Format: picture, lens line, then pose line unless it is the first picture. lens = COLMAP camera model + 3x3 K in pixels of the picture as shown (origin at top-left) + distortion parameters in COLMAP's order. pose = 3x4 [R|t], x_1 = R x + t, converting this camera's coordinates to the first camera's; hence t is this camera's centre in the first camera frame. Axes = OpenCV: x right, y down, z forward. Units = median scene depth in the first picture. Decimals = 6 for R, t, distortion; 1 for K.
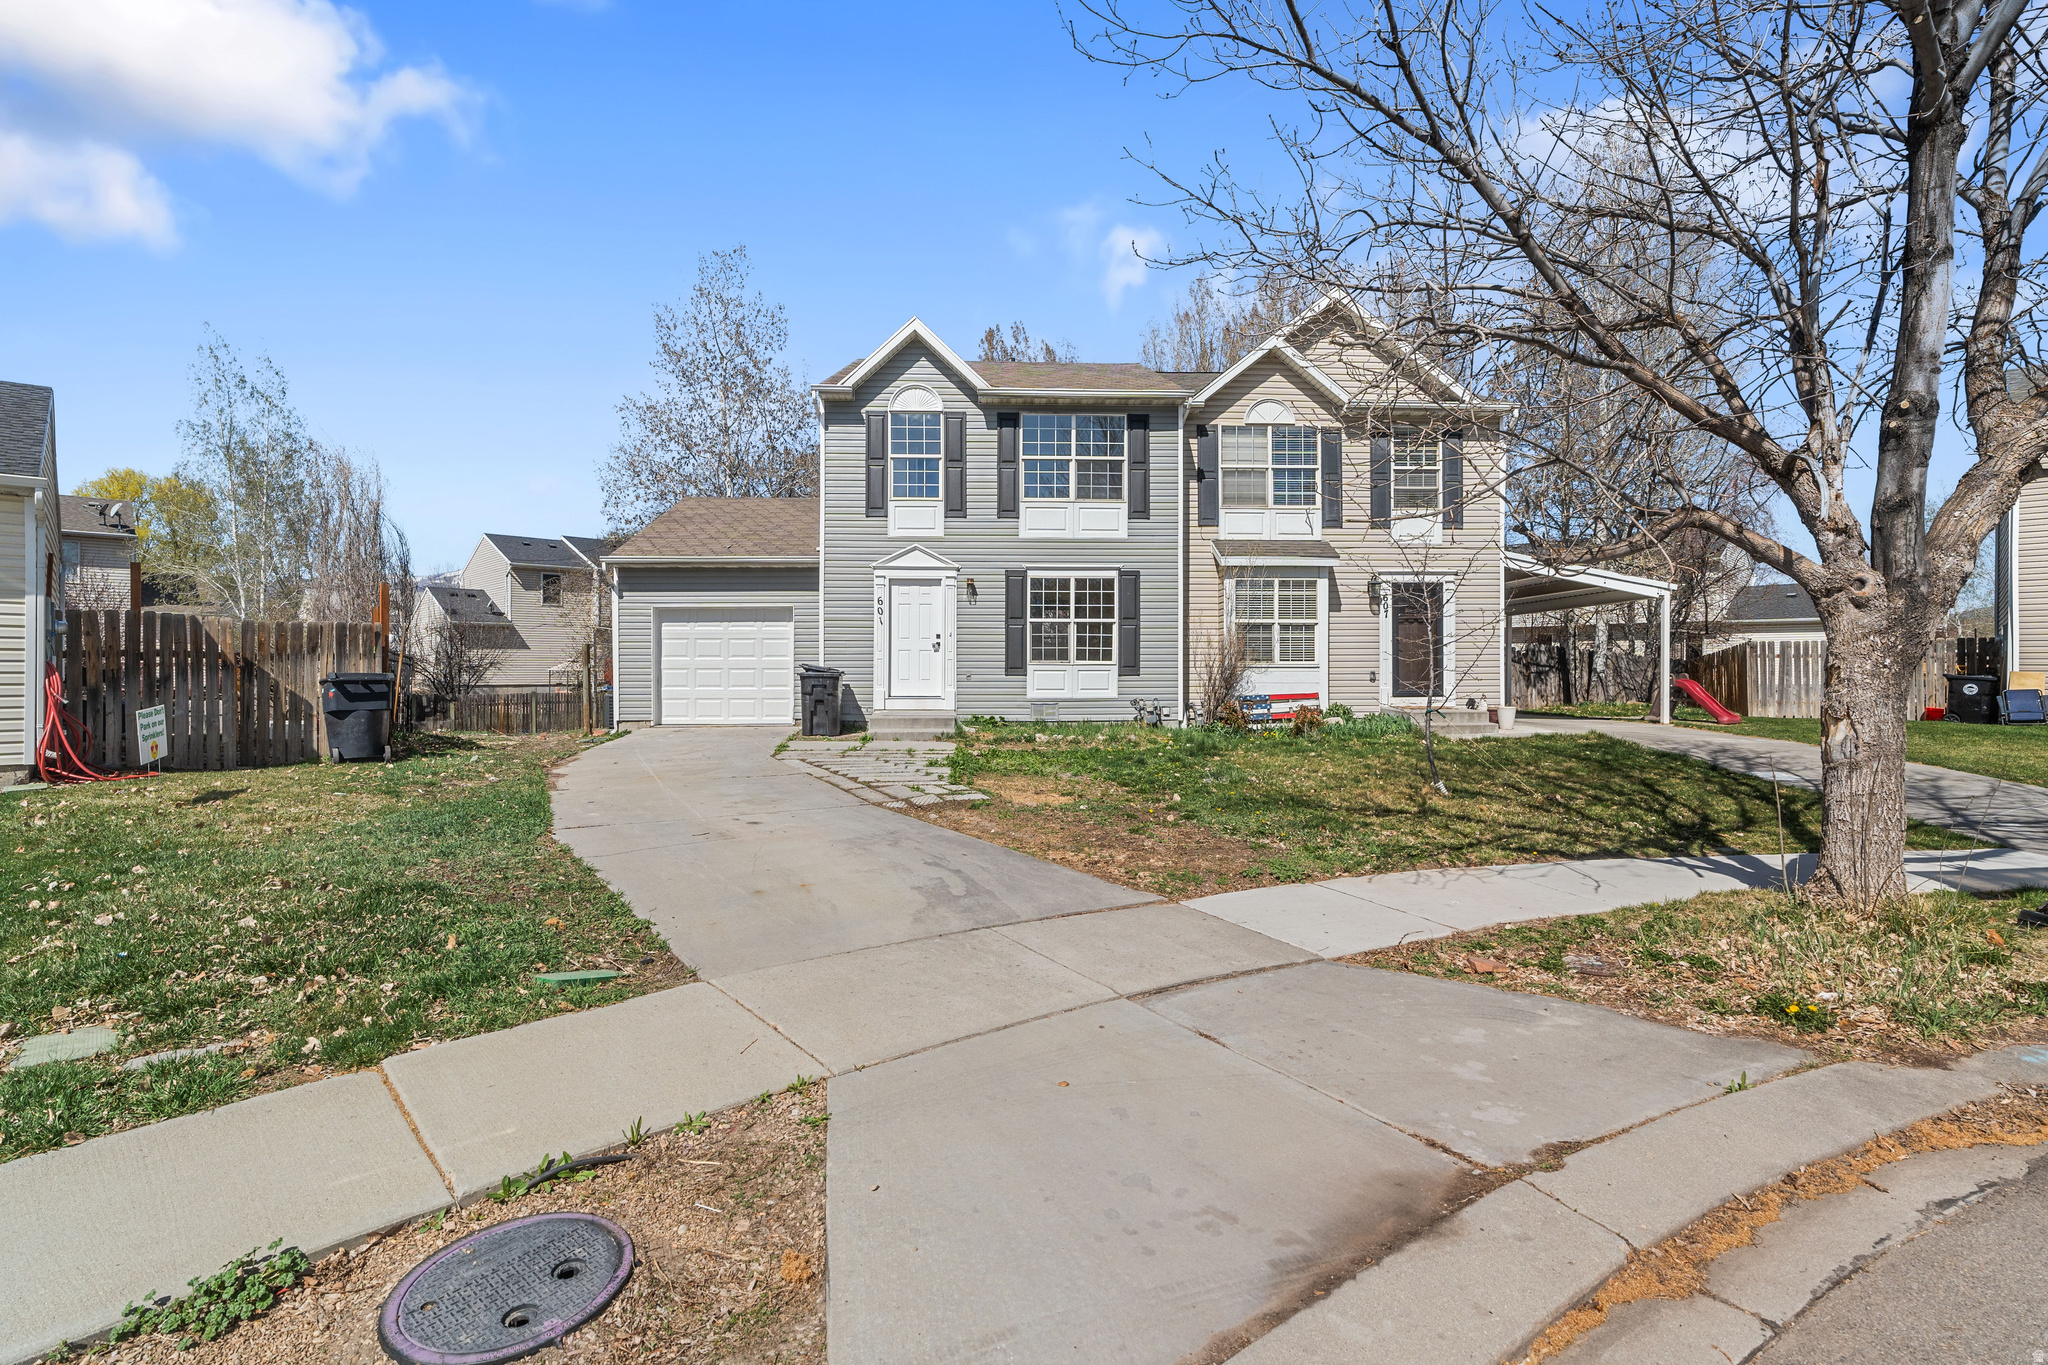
lens RADIAL K [[948.6, 0, 1025.5], [0, 948.6, 649.3], [0, 0, 1]] dist [-0.001851, 0.000491]
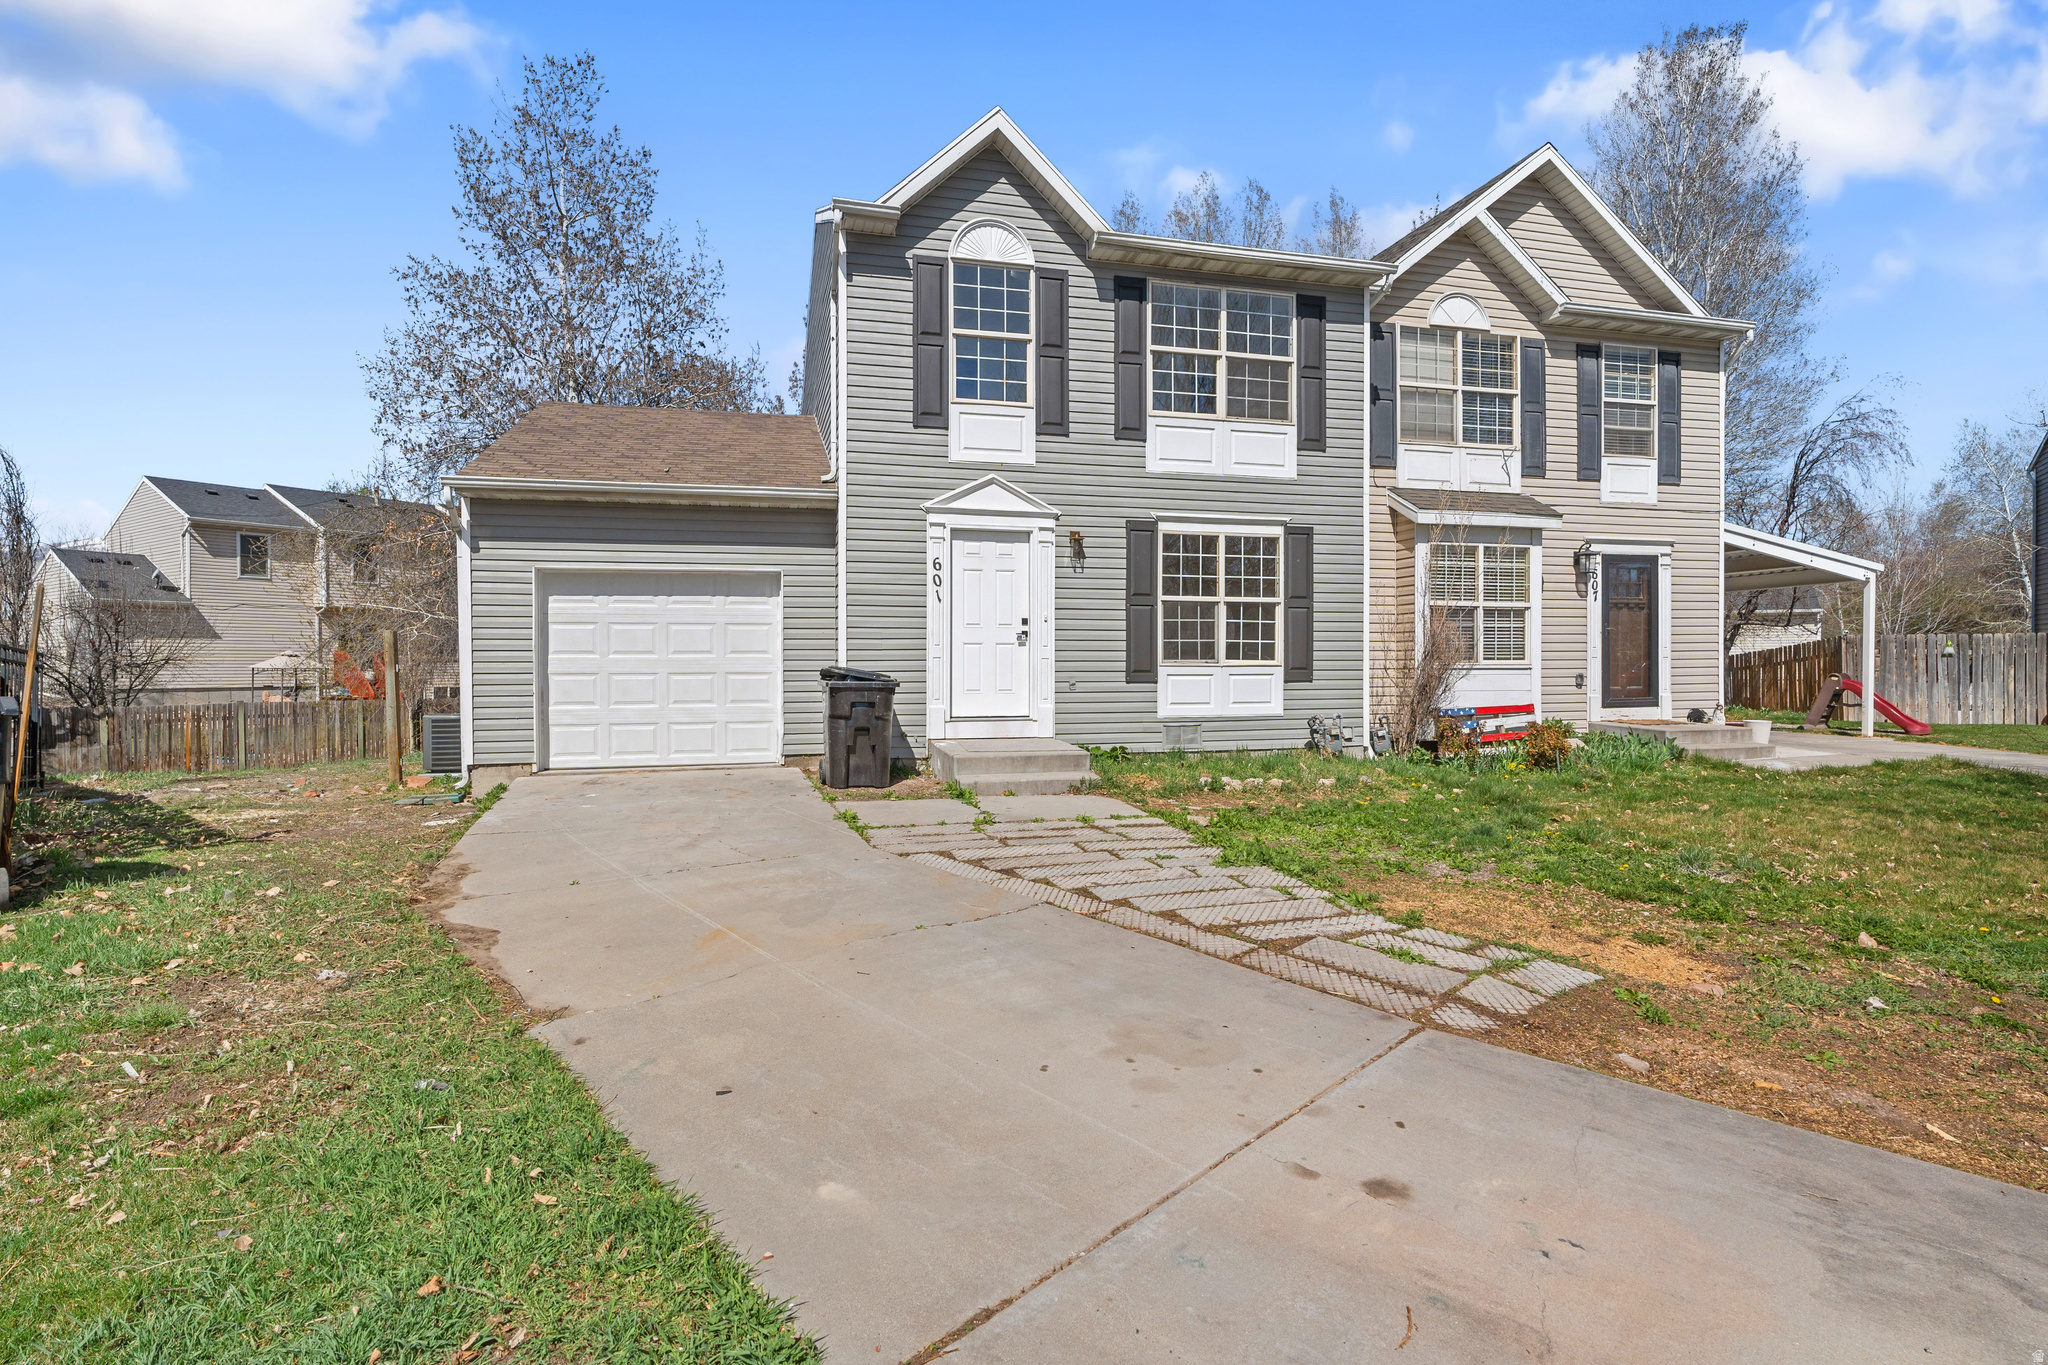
lens RADIAL K [[1007.8, 0, 1025.7], [0, 1007.8, 654.4], [0, 0, 1]] dist [-0.001478, -0.000333]
pose [[0.977597, 0.000376, 0.210485, -0.232196], [-0.003332, 0.999901, 0.013689, -0.001031], [-0.210458, -0.014084, 0.977501, 0.337514]]
